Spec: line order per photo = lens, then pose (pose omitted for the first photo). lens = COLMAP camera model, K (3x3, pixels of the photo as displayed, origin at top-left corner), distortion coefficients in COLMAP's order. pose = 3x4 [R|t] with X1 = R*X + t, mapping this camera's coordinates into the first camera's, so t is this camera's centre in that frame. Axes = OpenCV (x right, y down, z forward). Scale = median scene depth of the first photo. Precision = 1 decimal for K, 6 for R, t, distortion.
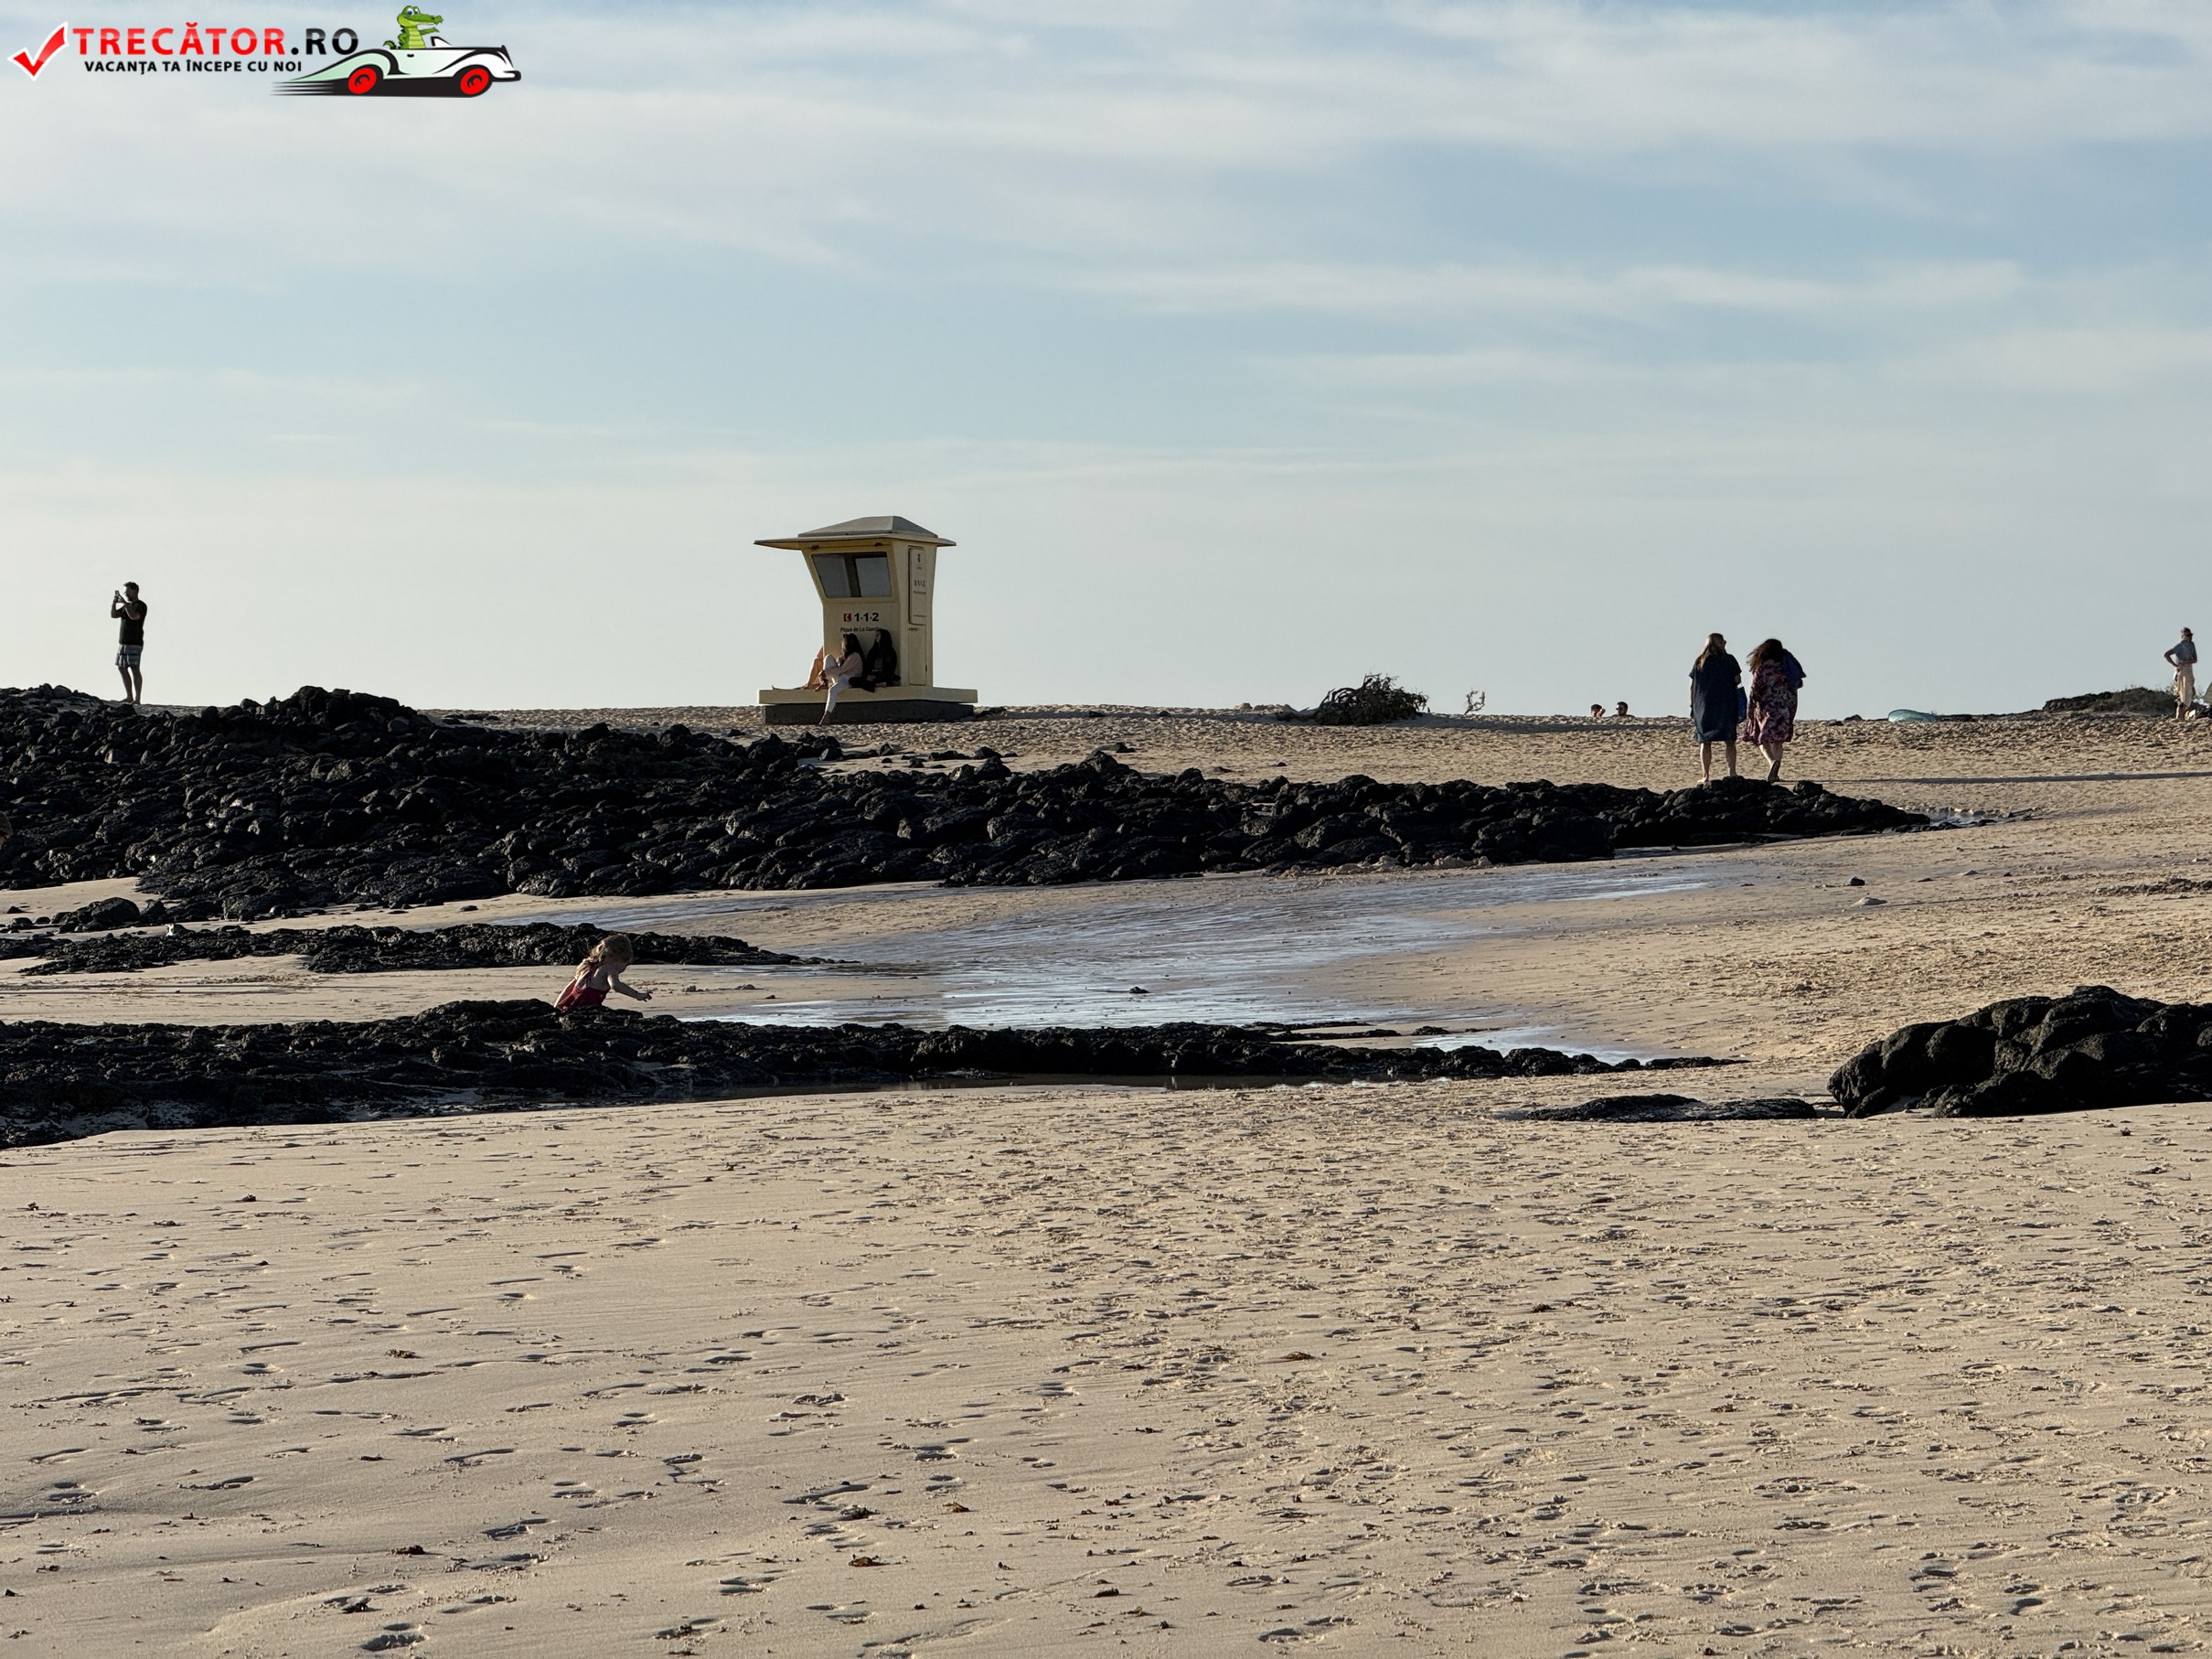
lens RADIAL K [[7561.8, 0, 1087.1], [0, 7561.8, 836.3], [0, 0, 1]] dist [0.265980, 0.000000]
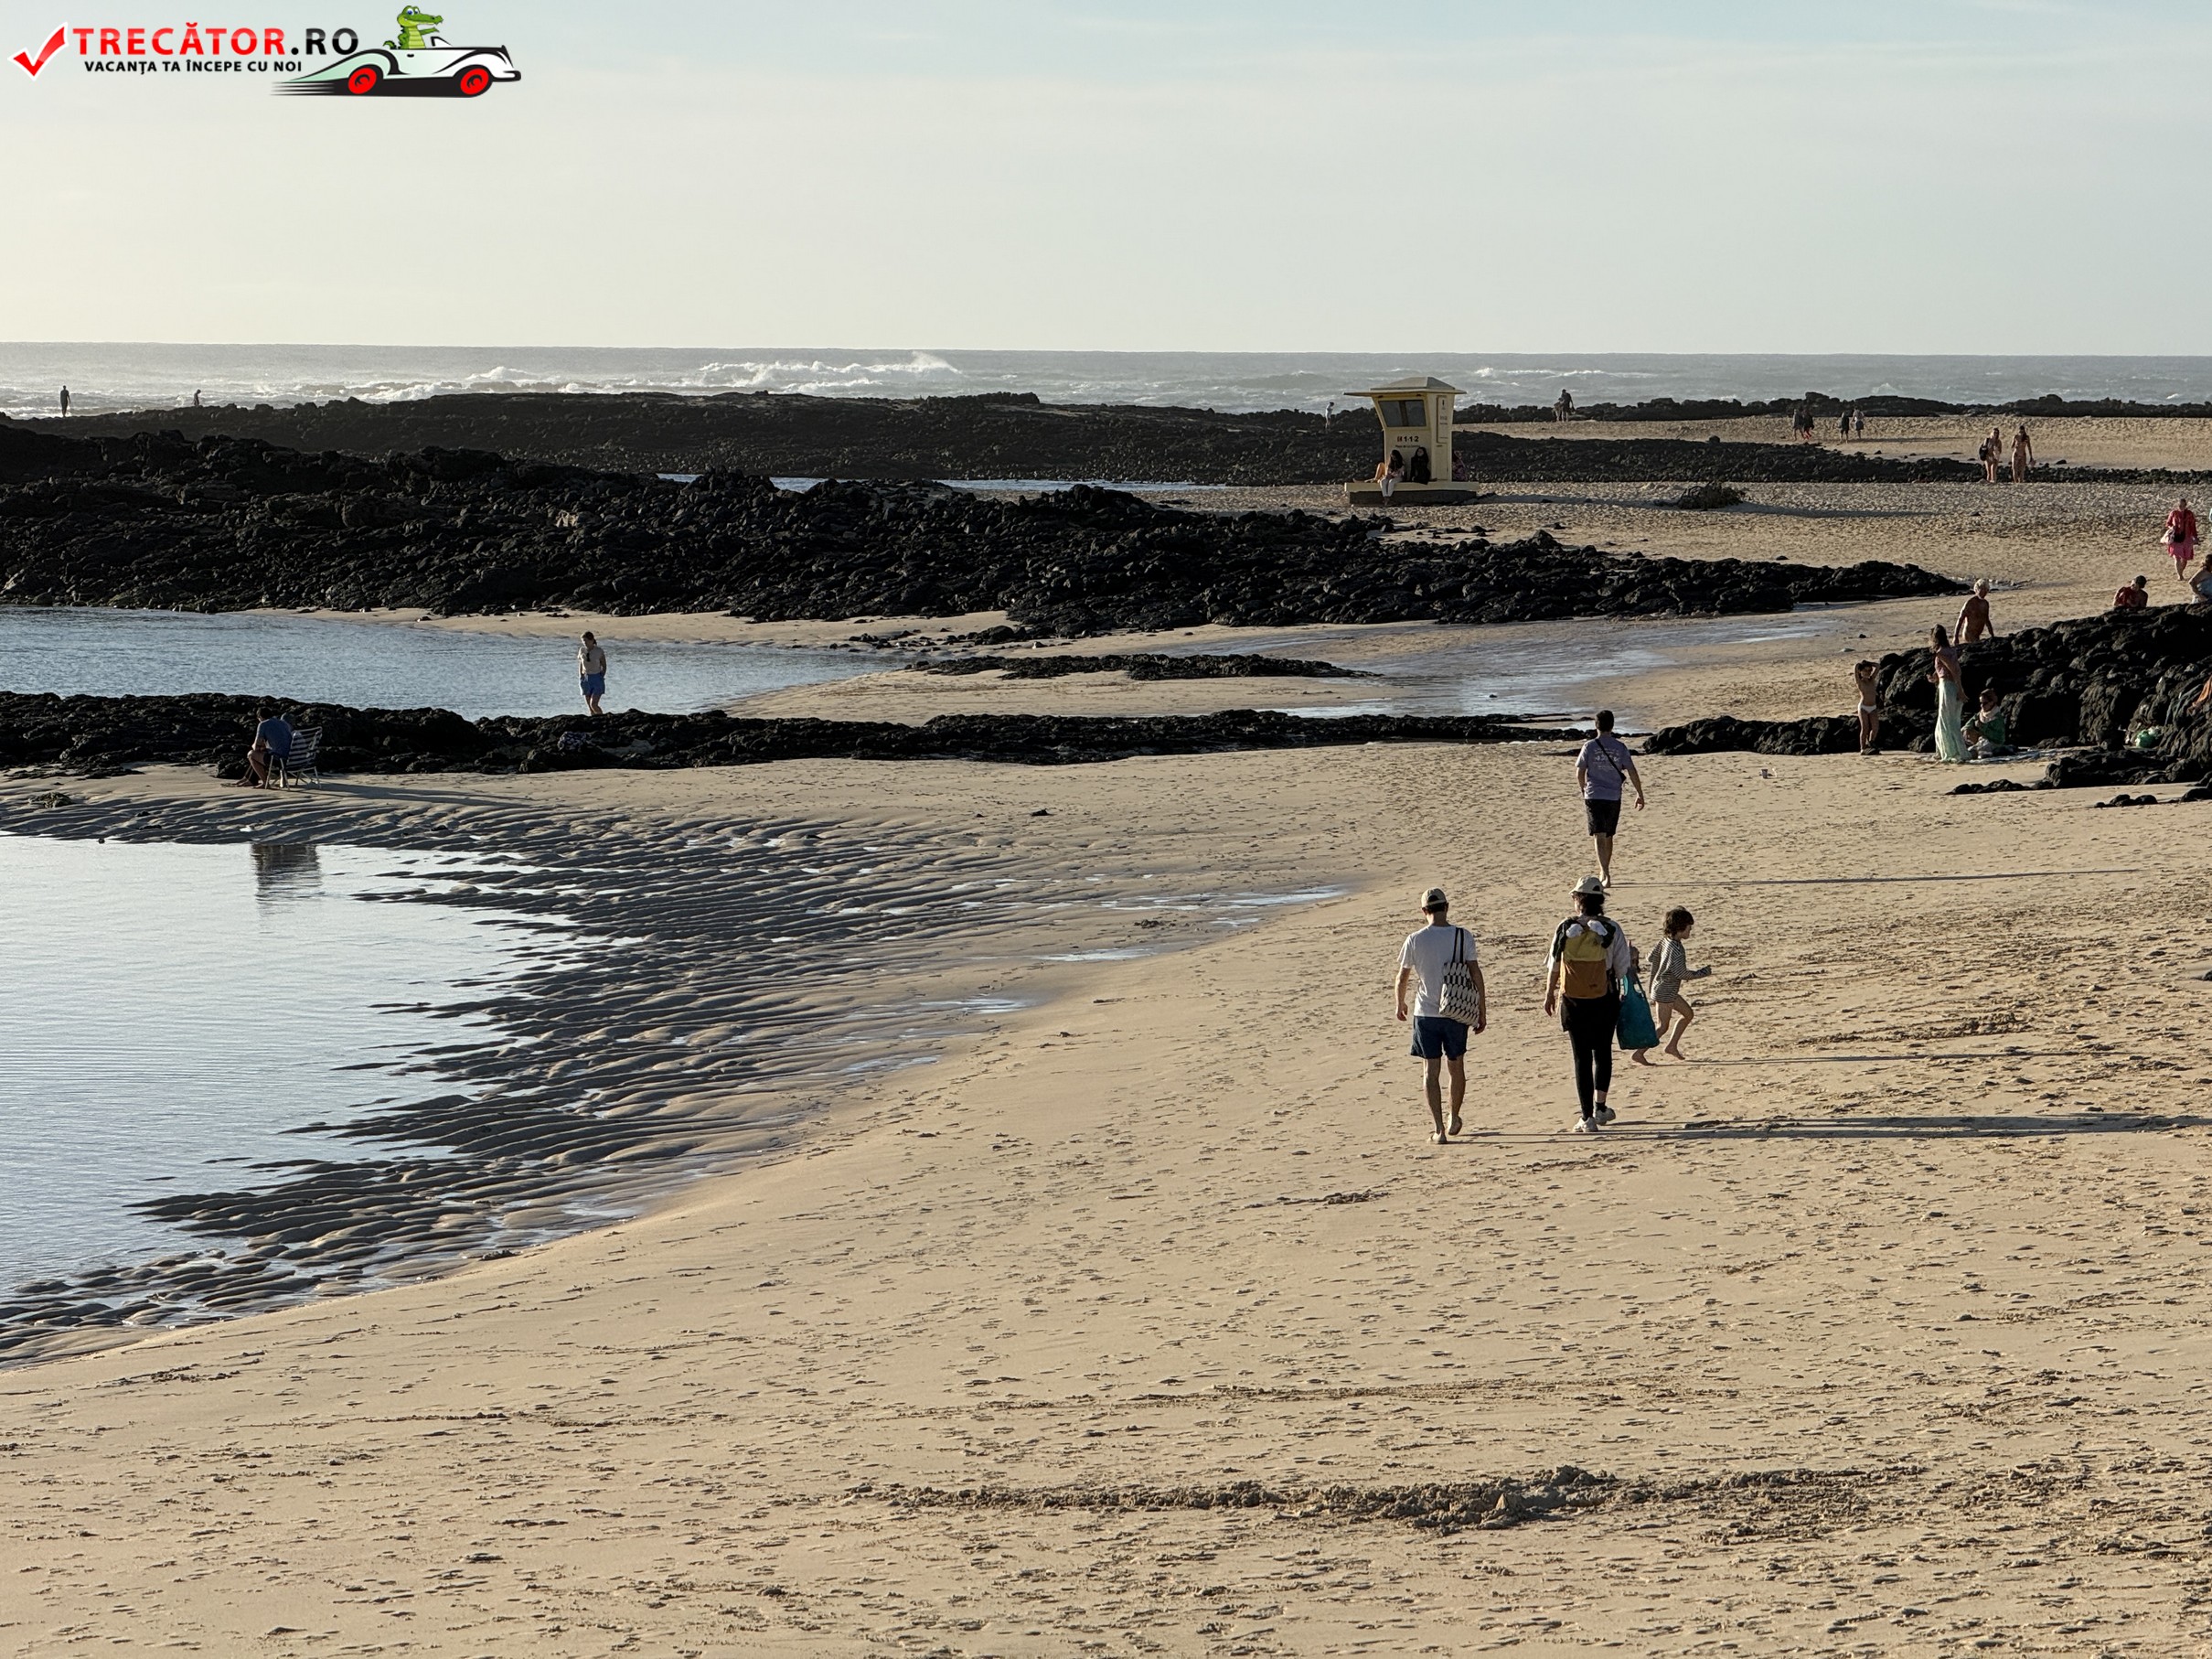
lens RADIAL K [[7561.8, 0, 1109.5], [0, 7561.8, 846.0], [0, 0, 1]] dist [0.265980, 0.000000]
pose [[0.996955, 0.007040, -0.077665, 0.045389], [-0.002916, 0.998585, 0.053093, -0.036974], [0.077929, -0.052704, 0.995565, -0.872210]]
